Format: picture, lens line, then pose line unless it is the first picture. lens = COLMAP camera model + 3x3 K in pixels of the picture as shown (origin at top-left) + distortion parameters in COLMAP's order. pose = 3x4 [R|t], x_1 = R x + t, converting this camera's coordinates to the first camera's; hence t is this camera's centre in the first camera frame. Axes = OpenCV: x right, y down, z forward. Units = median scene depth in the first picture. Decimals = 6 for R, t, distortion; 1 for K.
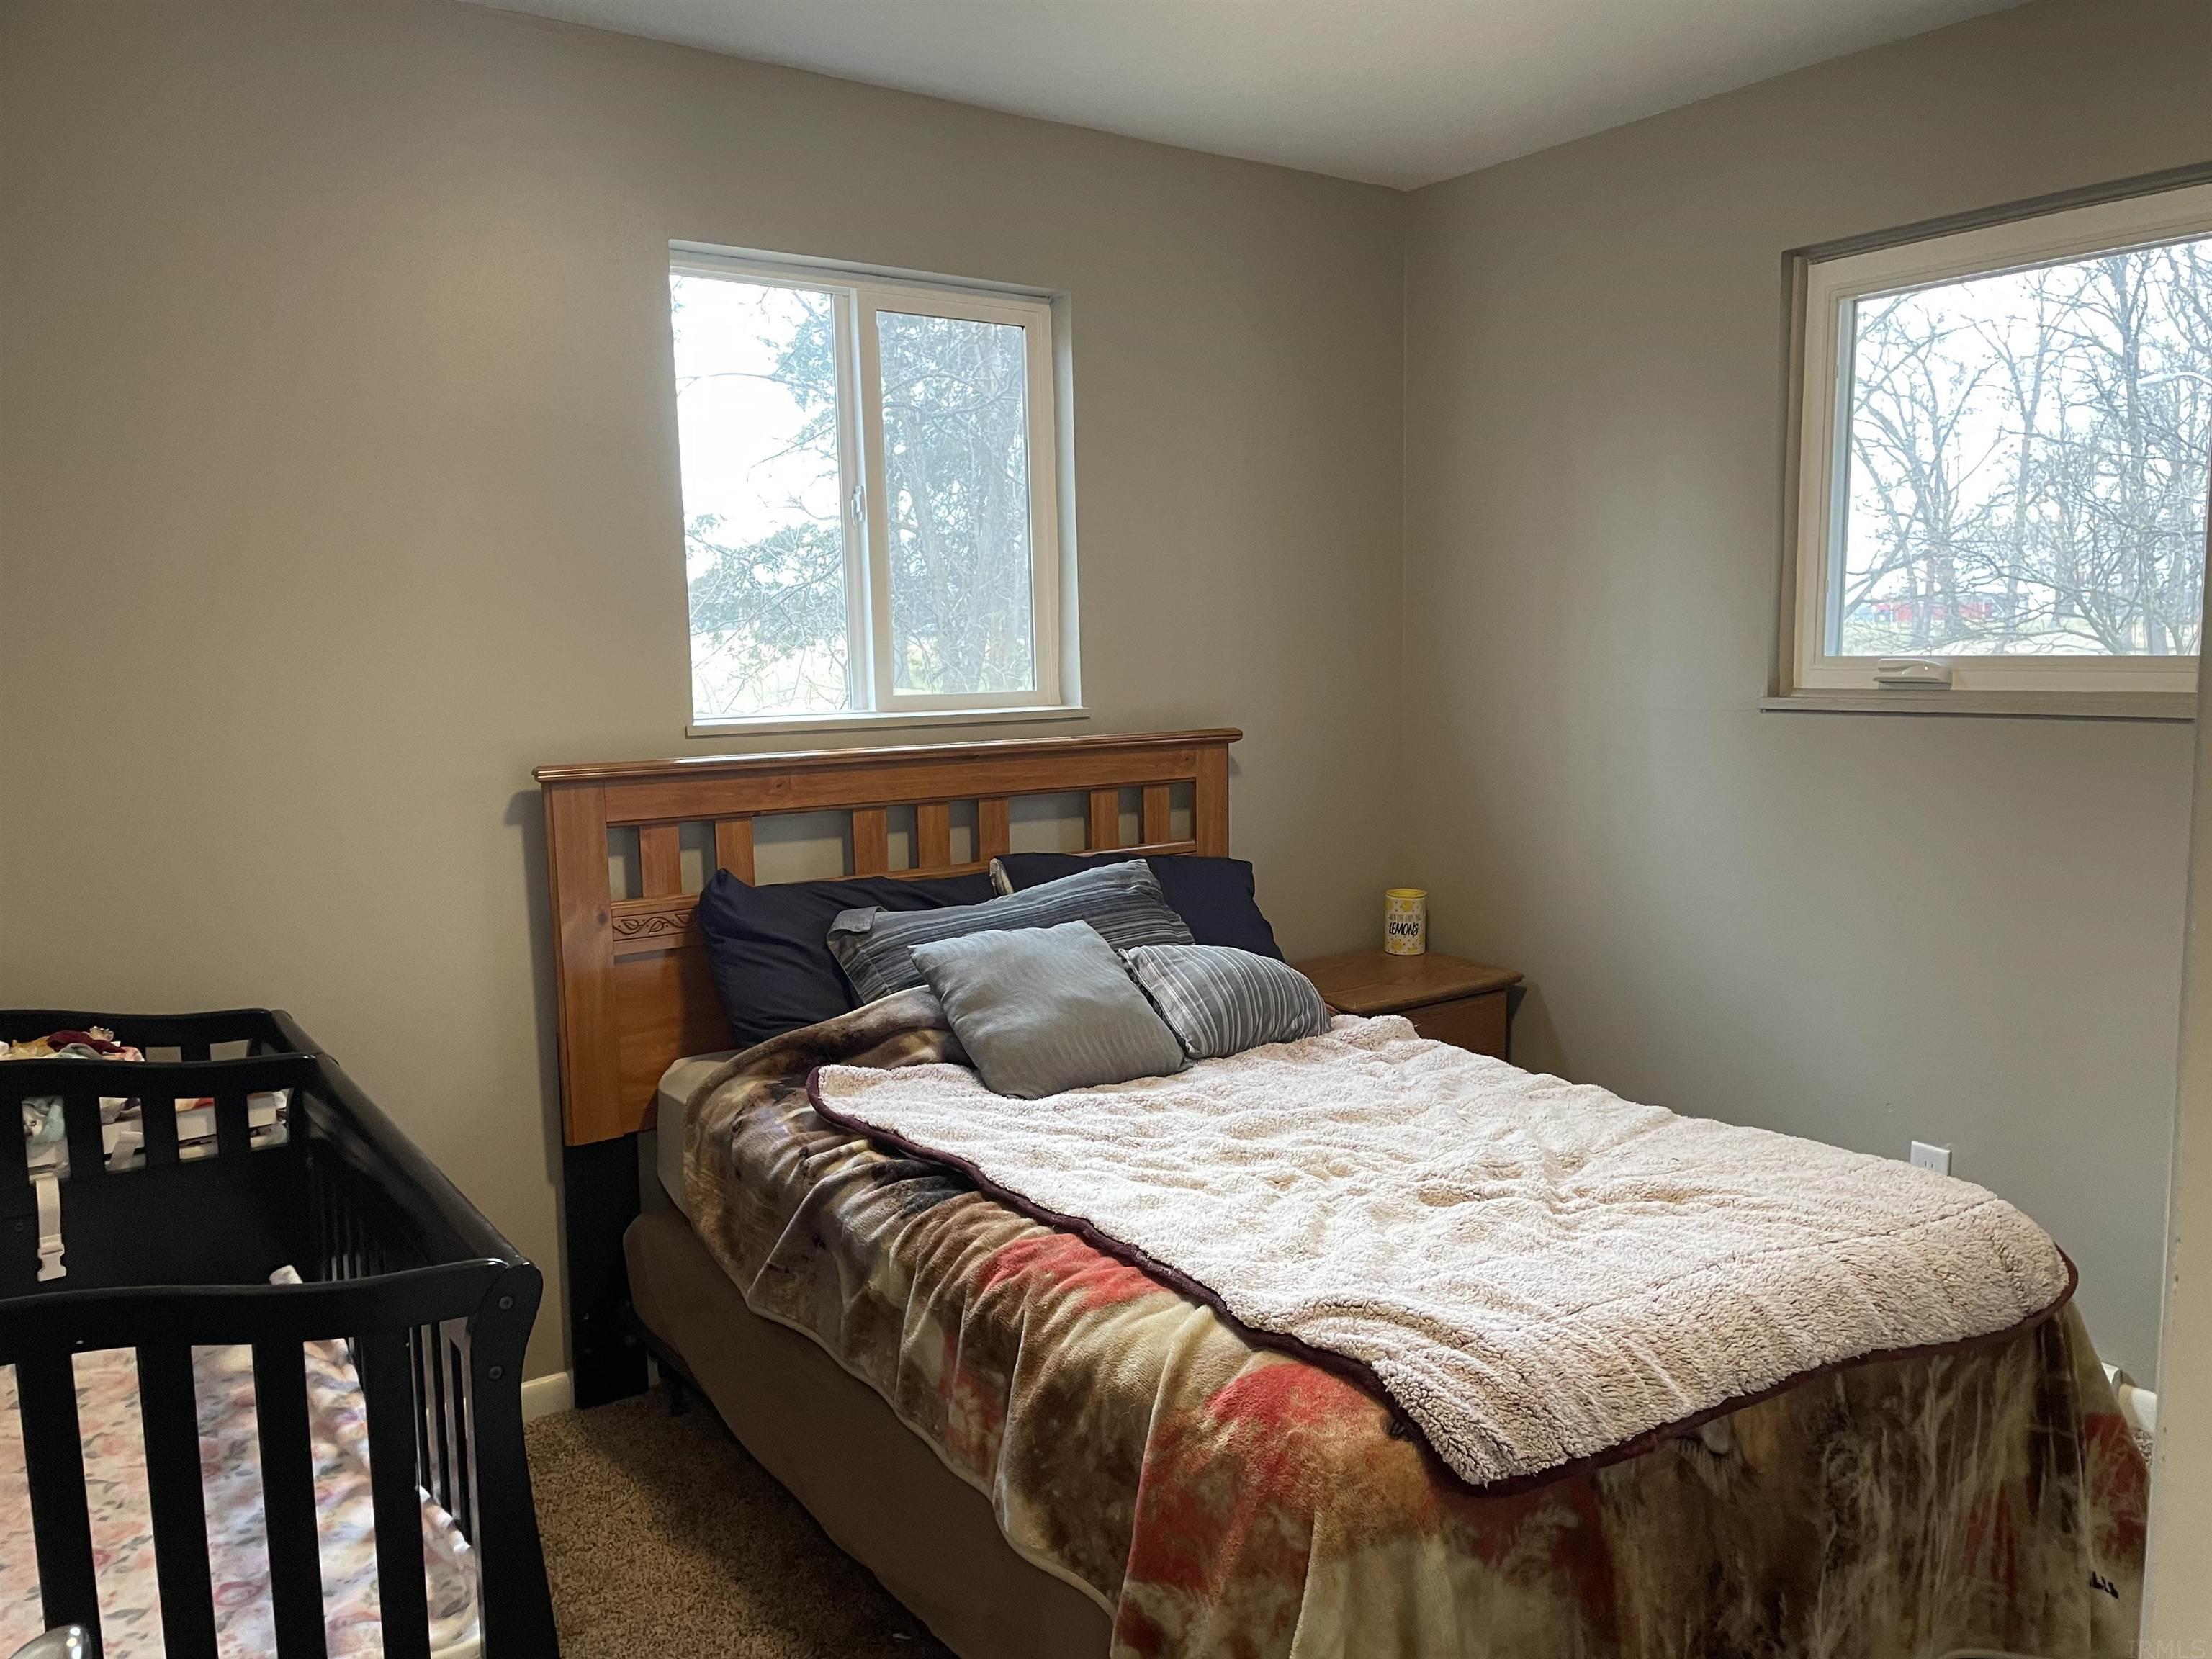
lens RADIAL K [[1674.7, 0, 1105.3], [0, 1674.7, 834.0], [0, 0, 1]] dist [0.048912, -0.007994]
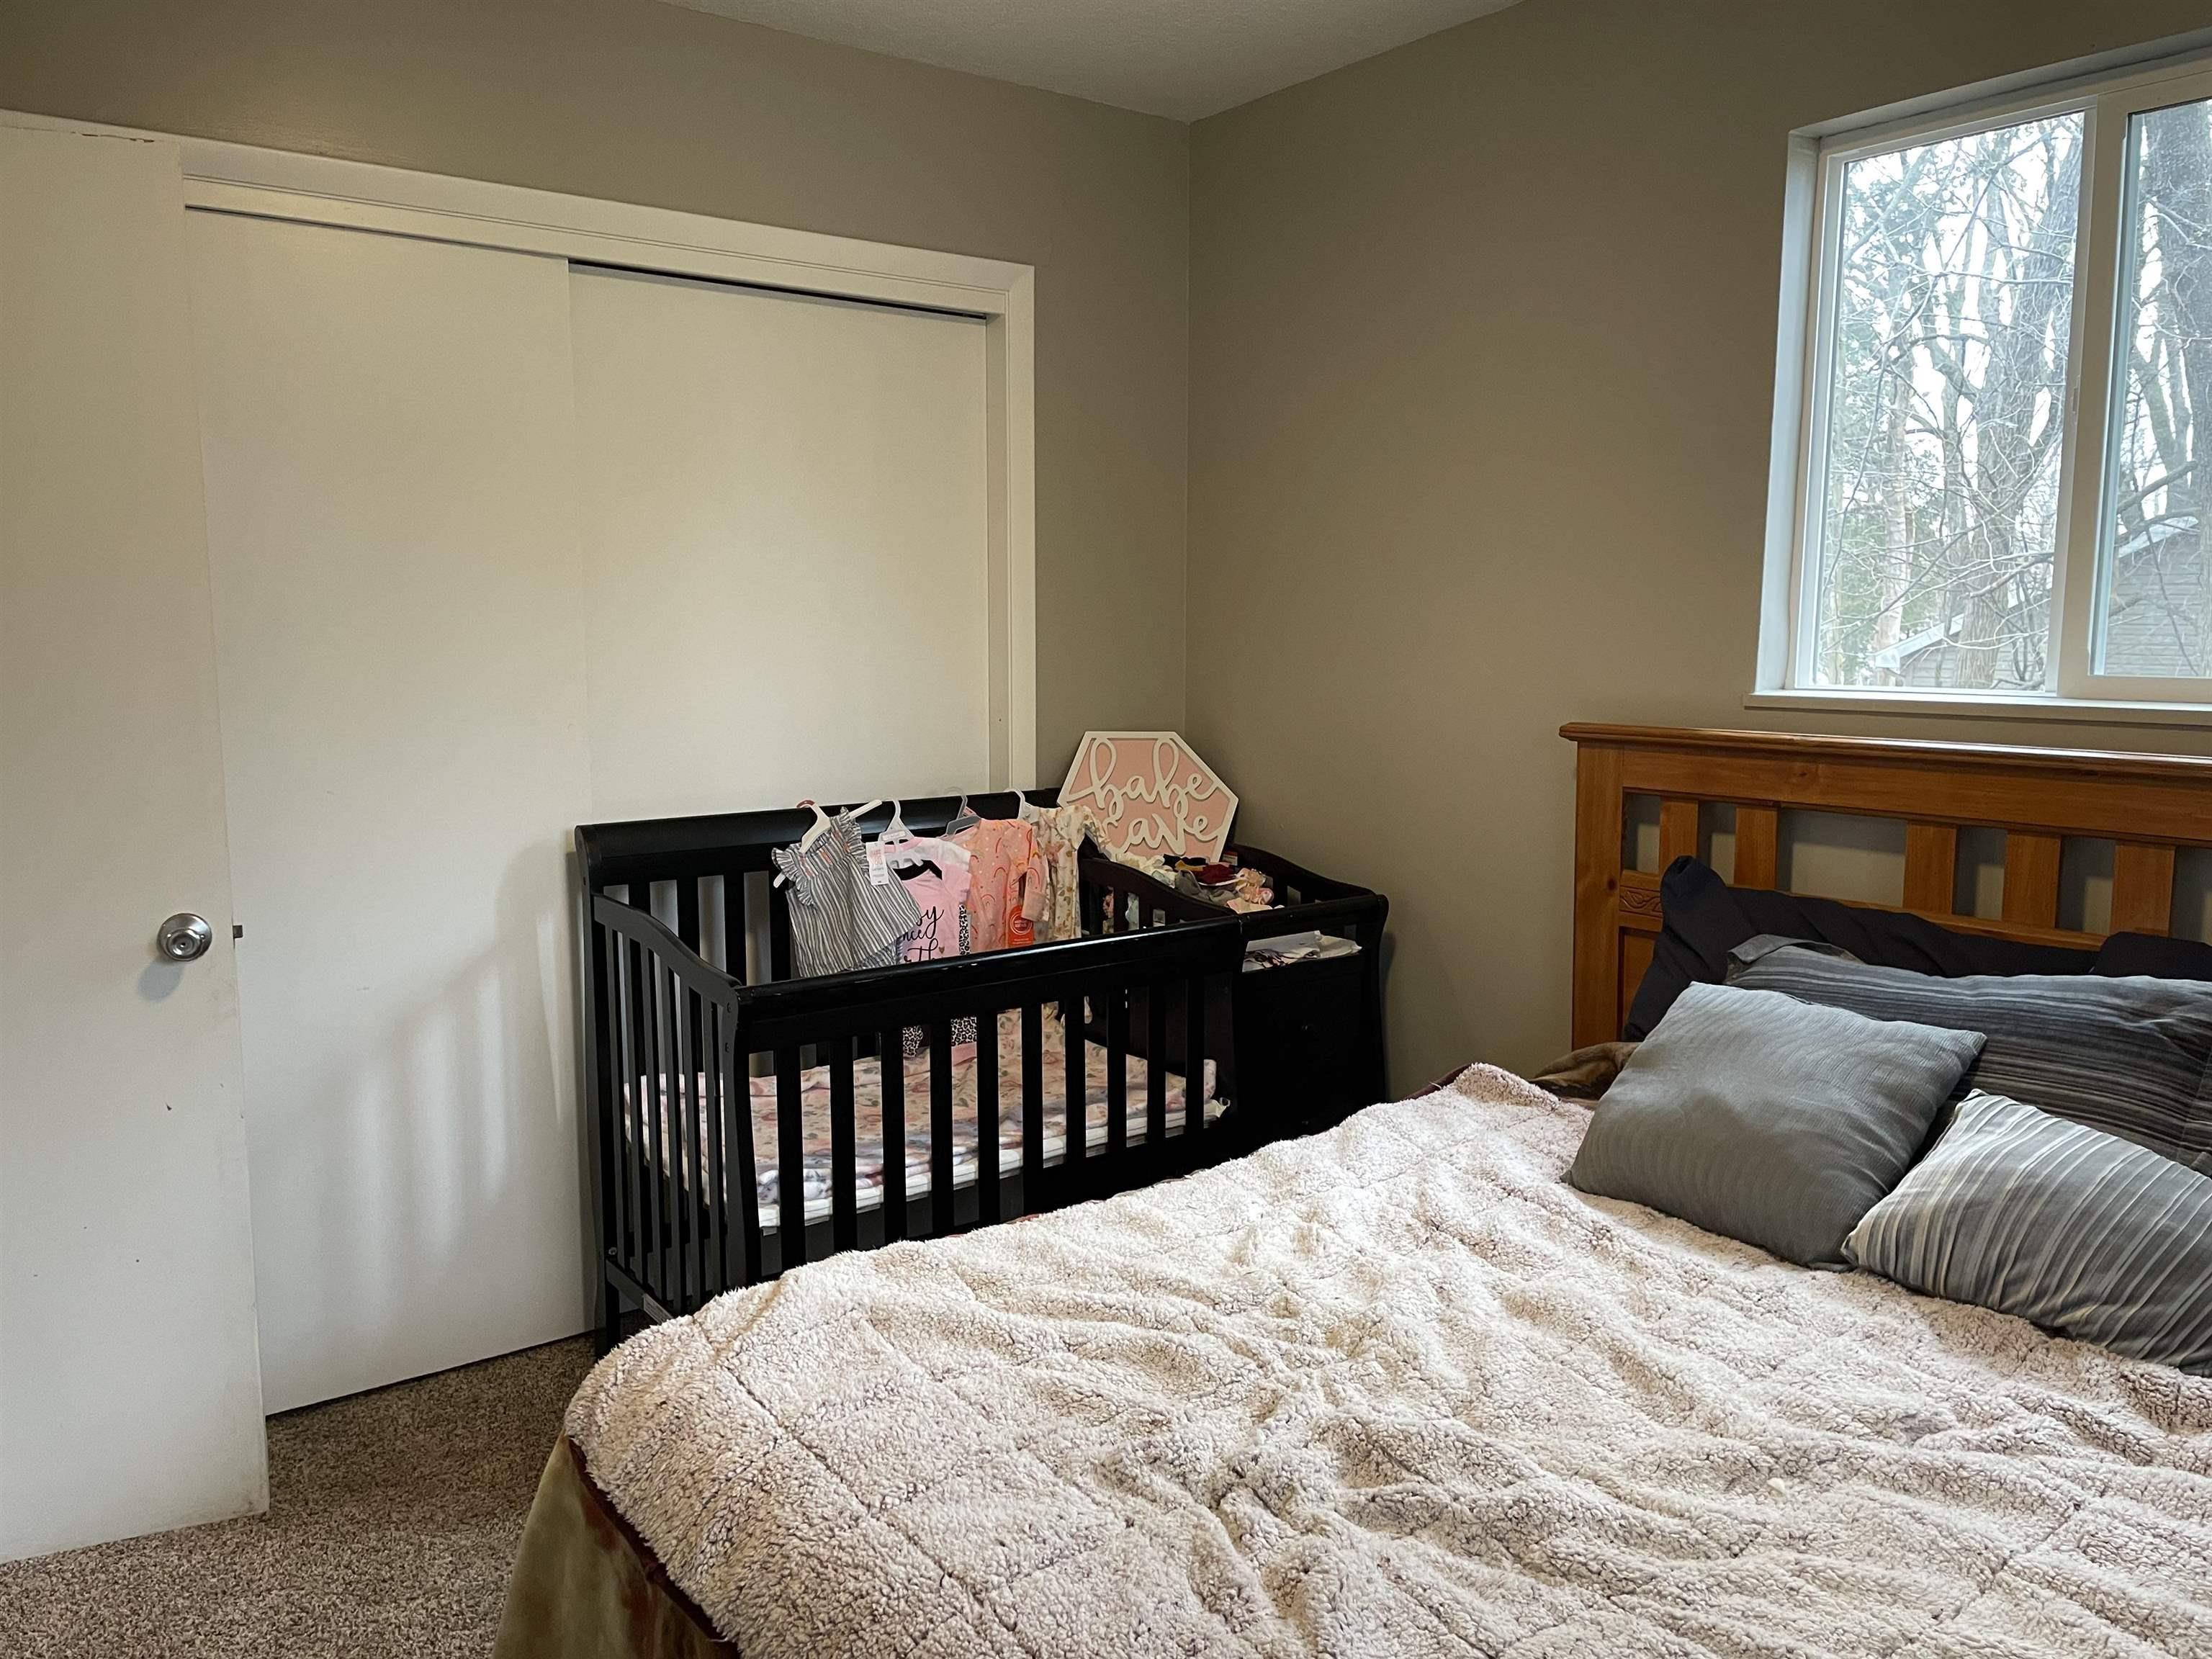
lens RADIAL K [[1674.7, 0, 1103.7], [0, 1674.7, 828.6], [0, 0, 1]] dist [0.048912, -0.007994]
pose [[0.026841, 0.139846, -0.989809, 0.646124], [-0.113224, 0.984220, 0.135986, -0.080533], [0.993207, 0.108420, 0.042251, 0.671573]]
